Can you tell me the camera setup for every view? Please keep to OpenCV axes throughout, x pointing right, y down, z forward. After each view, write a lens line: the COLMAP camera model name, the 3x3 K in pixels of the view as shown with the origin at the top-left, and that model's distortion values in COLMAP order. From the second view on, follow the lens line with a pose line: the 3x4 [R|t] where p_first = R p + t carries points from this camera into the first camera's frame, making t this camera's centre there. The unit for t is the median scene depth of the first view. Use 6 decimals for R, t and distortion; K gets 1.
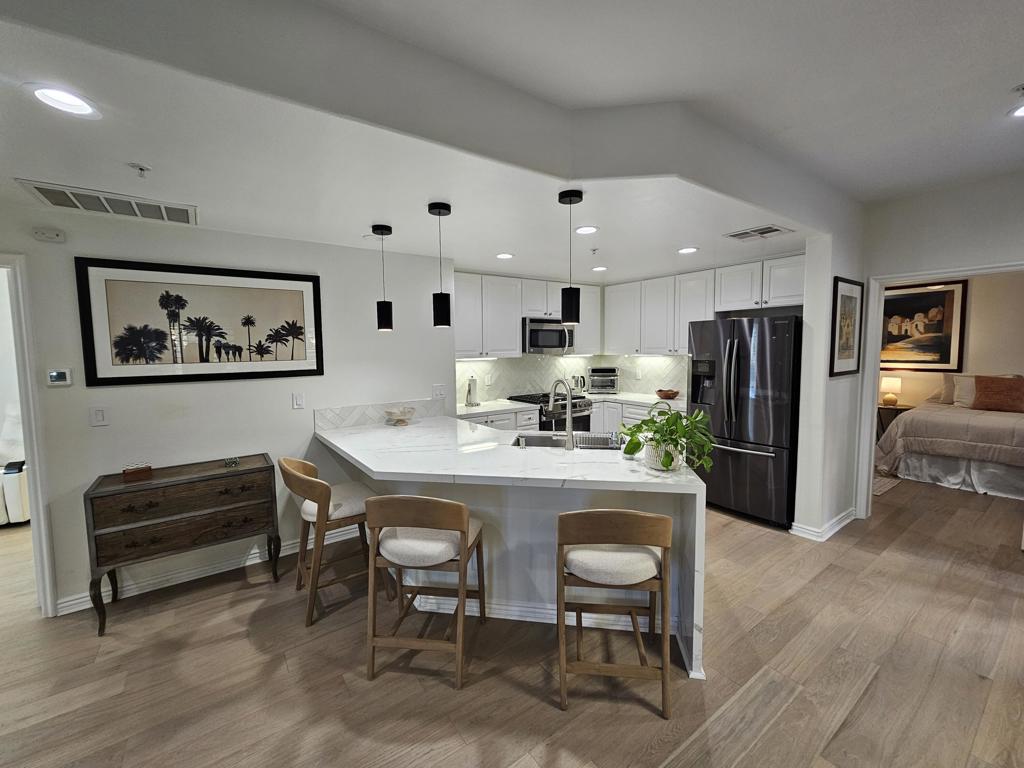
lens RADIAL K [[419.2, 0, 514.3], [0, 419.2, 376.9], [0, 0, 1]] dist [0.000573, -0.000520]
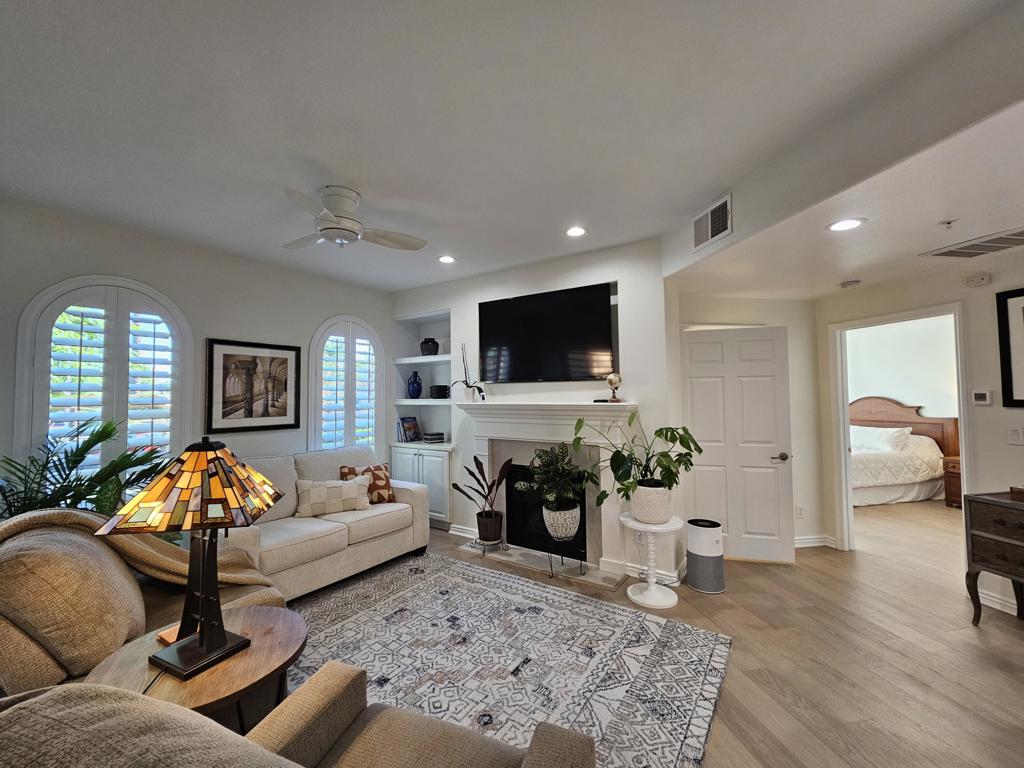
lens RADIAL K [[419.2, 0, 510.7], [0, 419.2, 380.5], [0, 0, 1]] dist [0.000573, -0.000520]
pose [[-0.413051, -0.014021, -0.910600, 0.469289], [-0.049508, 0.998749, 0.007079, 0.008453], [0.909361, 0.048006, -0.413228, 0.235549]]
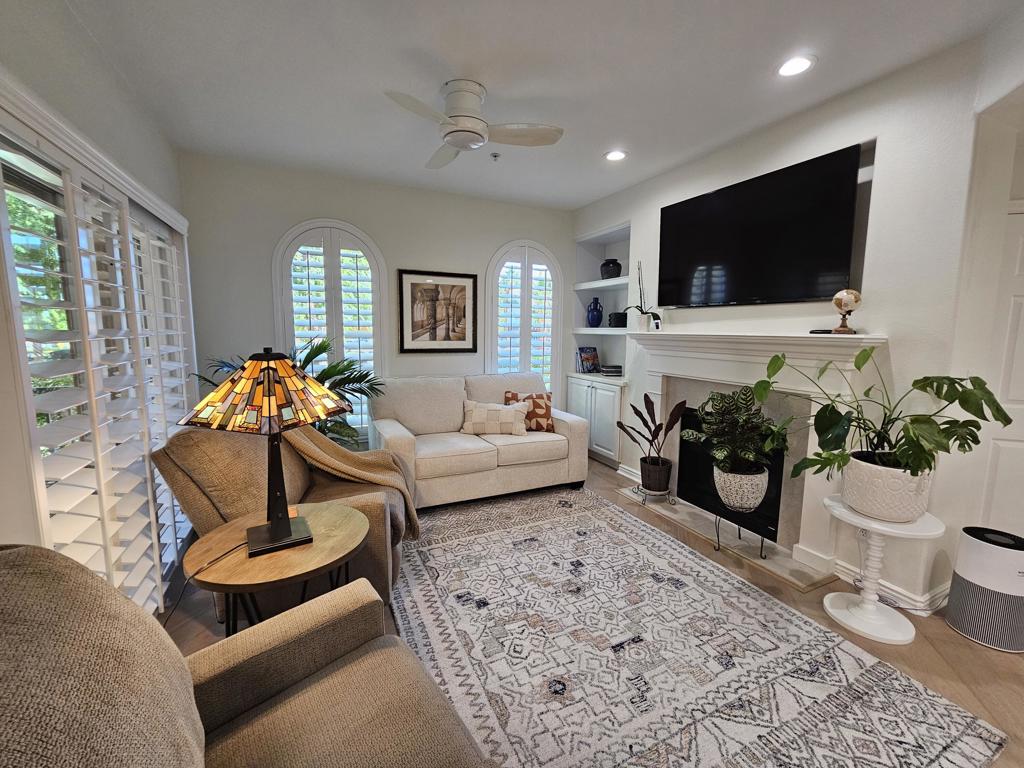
lens RADIAL K [[419.2, 0, 511.4], [0, 419.2, 378.0], [0, 0, 1]] dist [0.000573, -0.000520]
pose [[-0.816868, 0.075233, -0.571897, 0.239521], [-0.037255, 0.982507, 0.182463, 0.025056], [0.575620, 0.170354, -0.799776, 0.302239]]
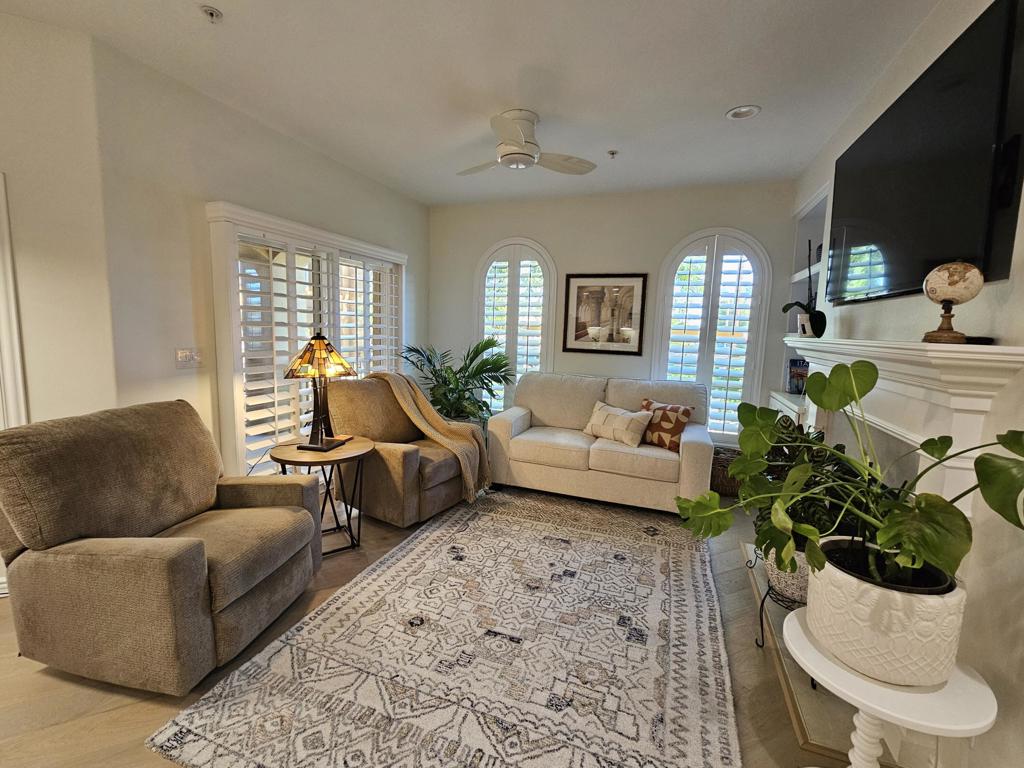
lens RADIAL K [[441.2, 0, 508.9], [0, 441.2, 379.0], [0, 0, 1]] dist [0.006796, -0.000041]
pose [[-0.983742, -0.037024, 0.175728, -0.351301], [-0.004099, 0.982891, 0.184142, 0.017267], [-0.179539, 0.180428, -0.967063, 0.547183]]
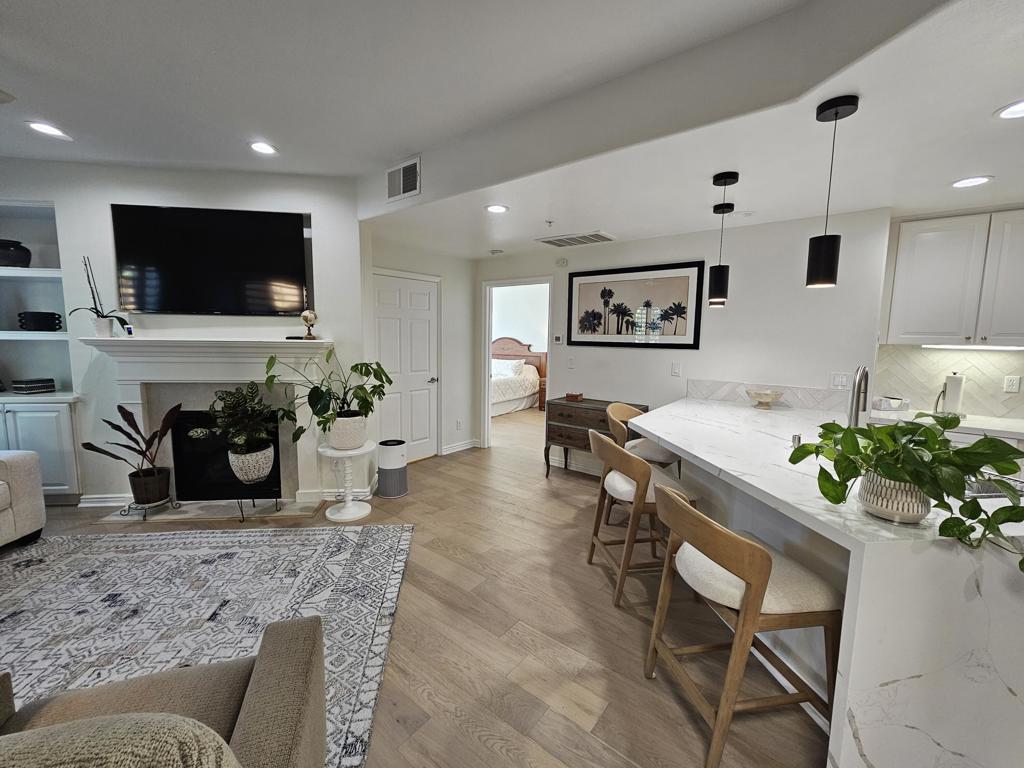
lens RADIAL K [[419.2, 0, 501.6], [0, 419.2, 375.4], [0, 0, 1]] dist [0.000573, -0.000520]
pose [[0.270848, 0.113724, -0.955881, 0.557734], [-0.088007, 0.991764, 0.093056, 0.007321], [0.958591, 0.058920, 0.278625, 0.210899]]
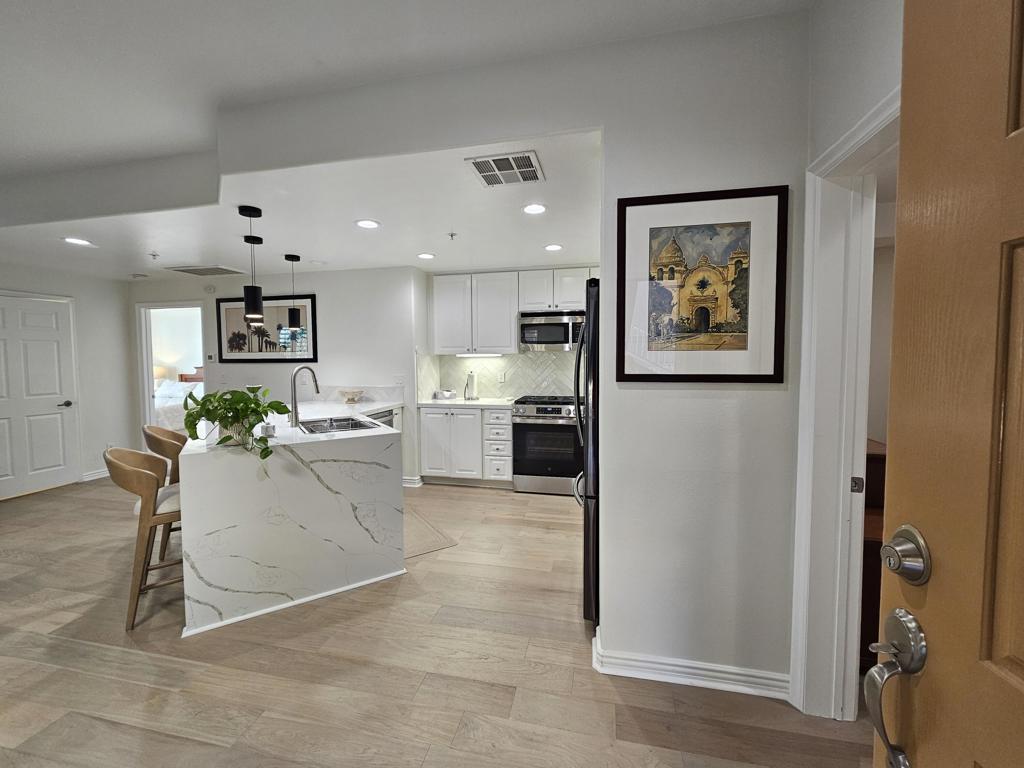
lens RADIAL K [[419.2, 0, 501.0], [0, 419.2, 375.7], [0, 0, 1]] dist [0.000573, -0.000520]
pose [[0.670378, 0.041868, -0.740838, 1.195908], [-0.055578, 0.998436, 0.006134, -0.002924], [0.739936, 0.037063, 0.671656, 0.576757]]
